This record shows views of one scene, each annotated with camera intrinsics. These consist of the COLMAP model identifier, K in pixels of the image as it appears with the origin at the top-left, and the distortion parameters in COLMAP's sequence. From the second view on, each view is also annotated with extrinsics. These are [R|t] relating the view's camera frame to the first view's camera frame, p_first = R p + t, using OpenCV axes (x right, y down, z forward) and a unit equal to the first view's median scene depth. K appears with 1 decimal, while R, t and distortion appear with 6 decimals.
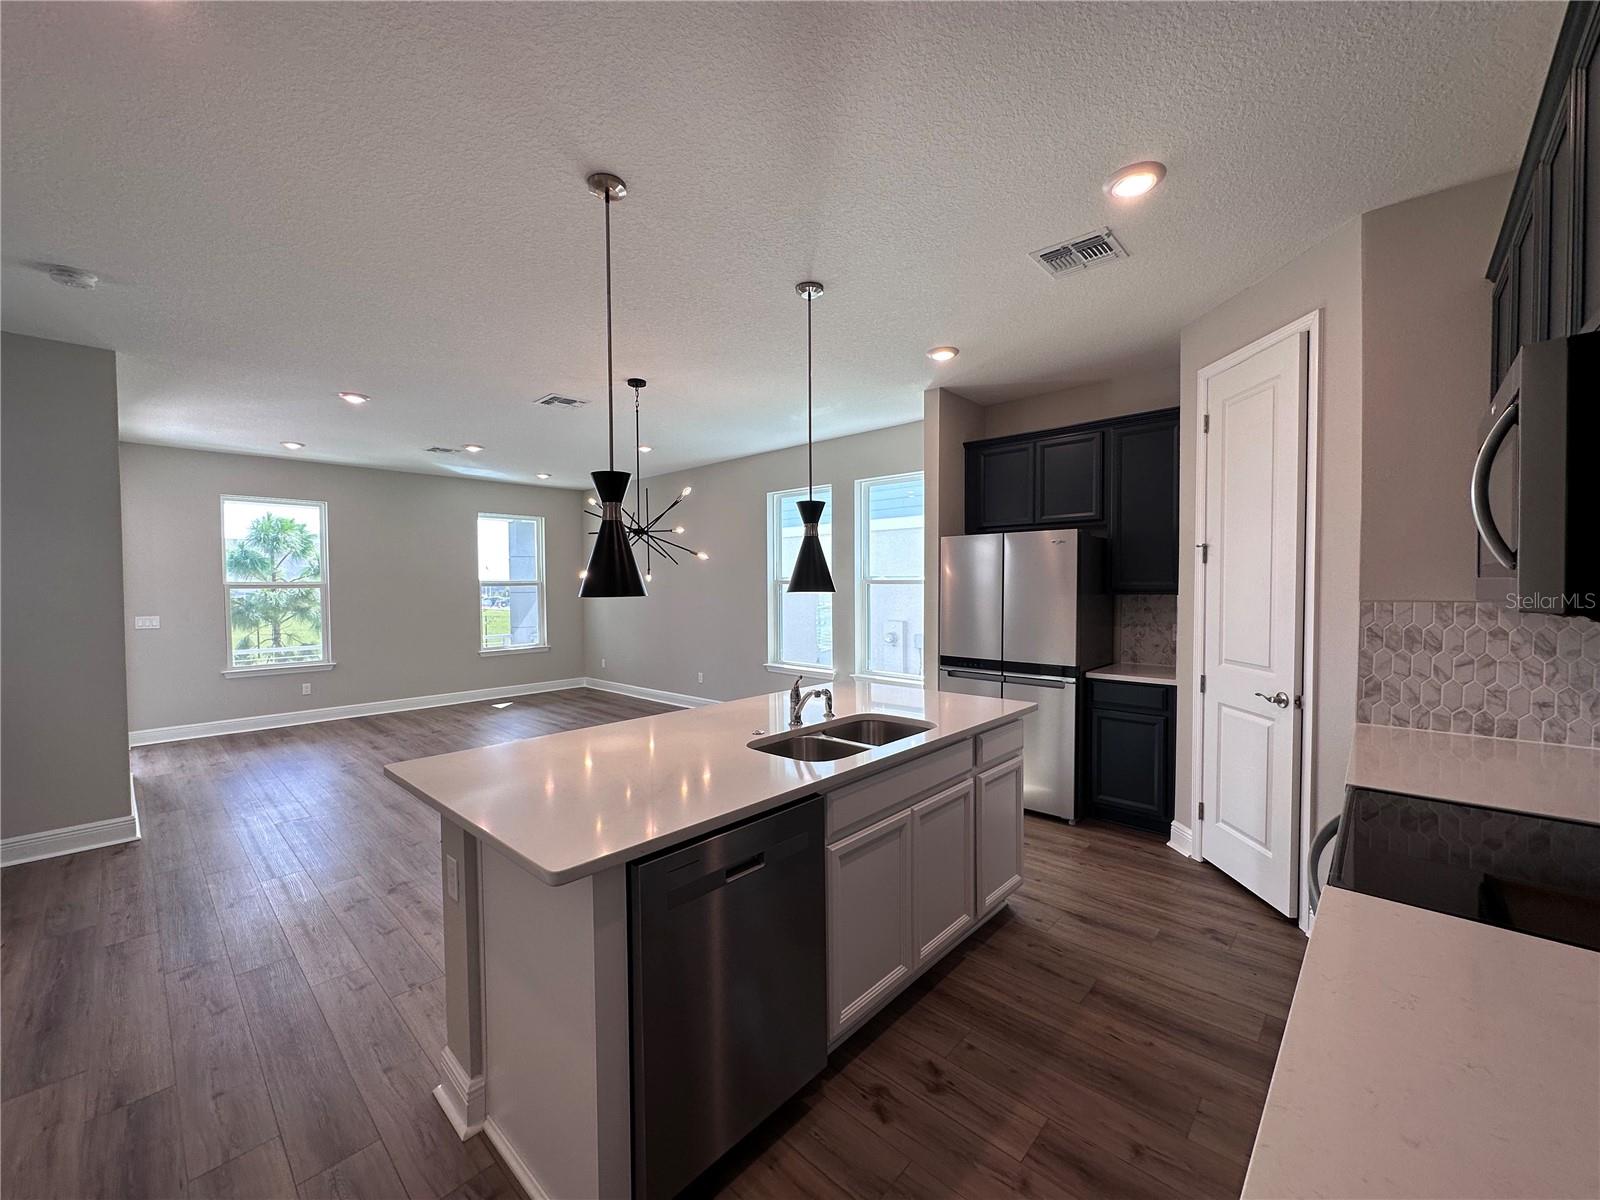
lens RADIAL K [[636.5, 0, 799.7], [0, 636.5, 591.2], [0, 0, 1]] dist [0.001964, -0.000322]
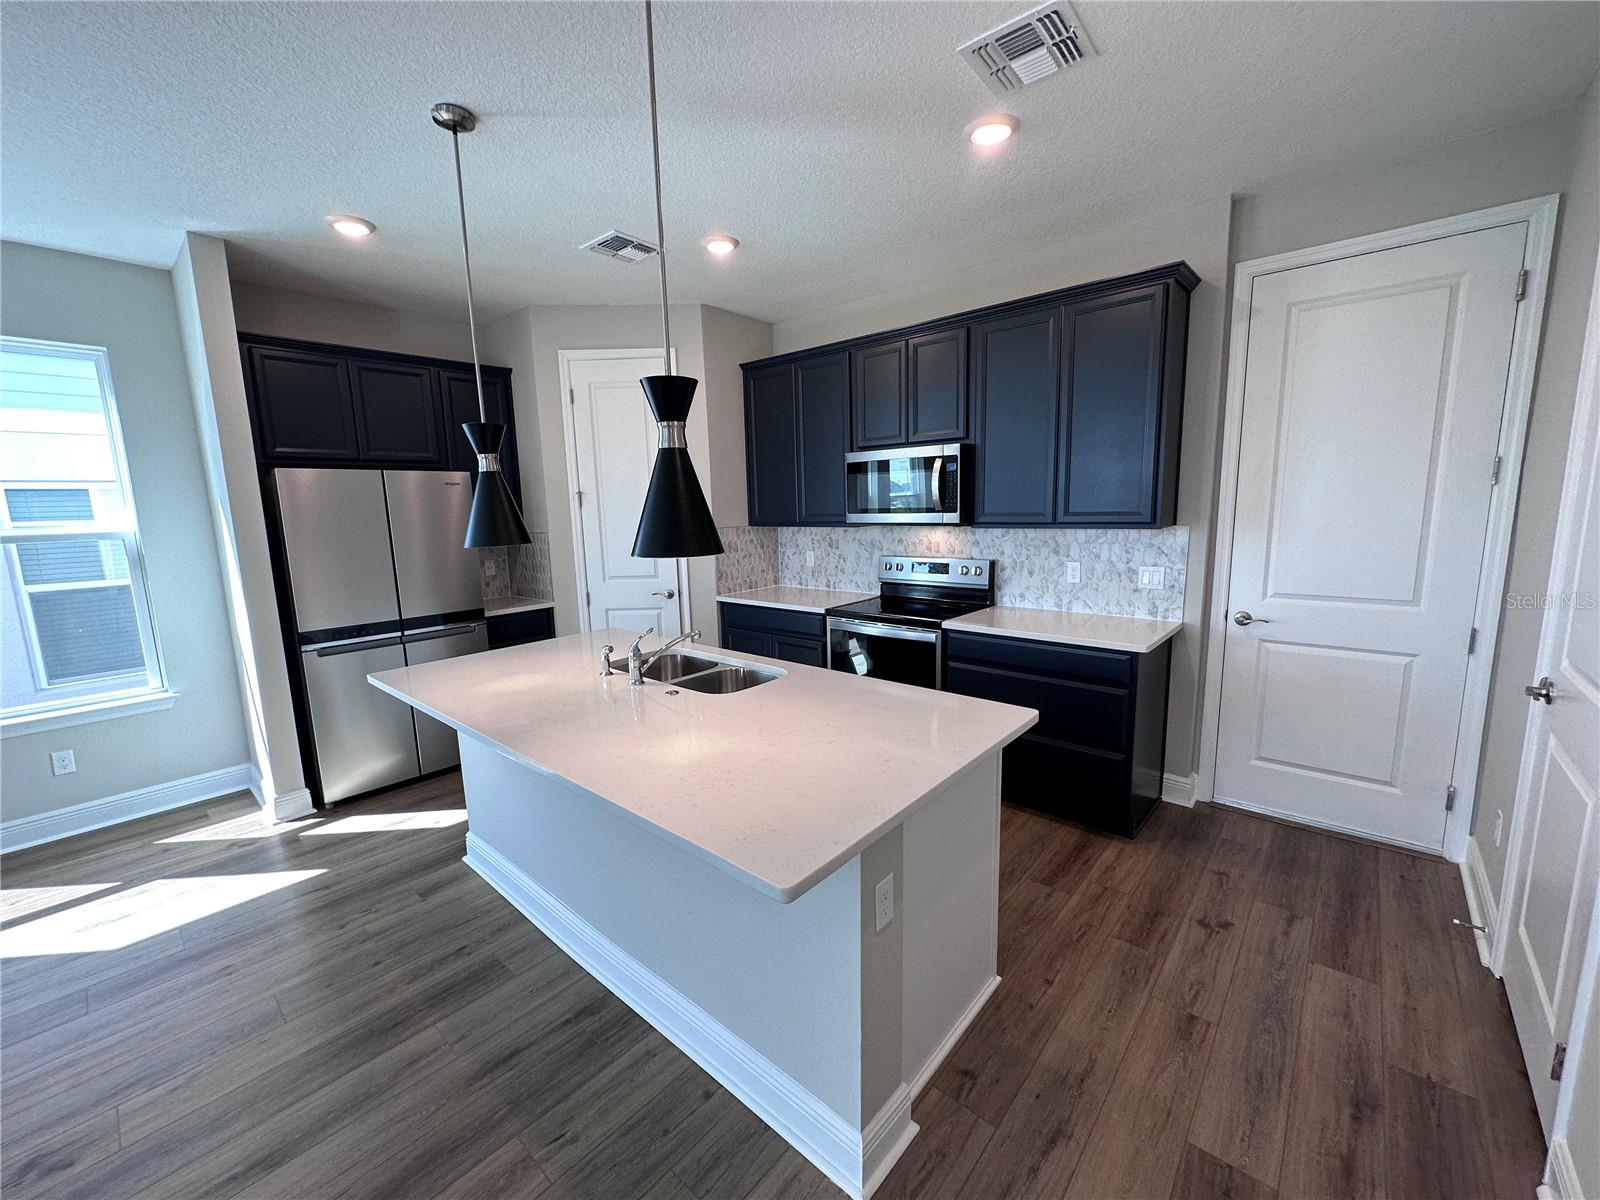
lens RADIAL K [[636.5, 0, 795.8], [0, 636.5, 603.4], [0, 0, 1]] dist [0.001964, -0.000322]
pose [[-0.029301, -0.150372, 0.988195, -0.956293], [0.039798, 0.987660, 0.151471, -0.039567], [-0.998778, 0.043767, -0.022955, 0.837877]]
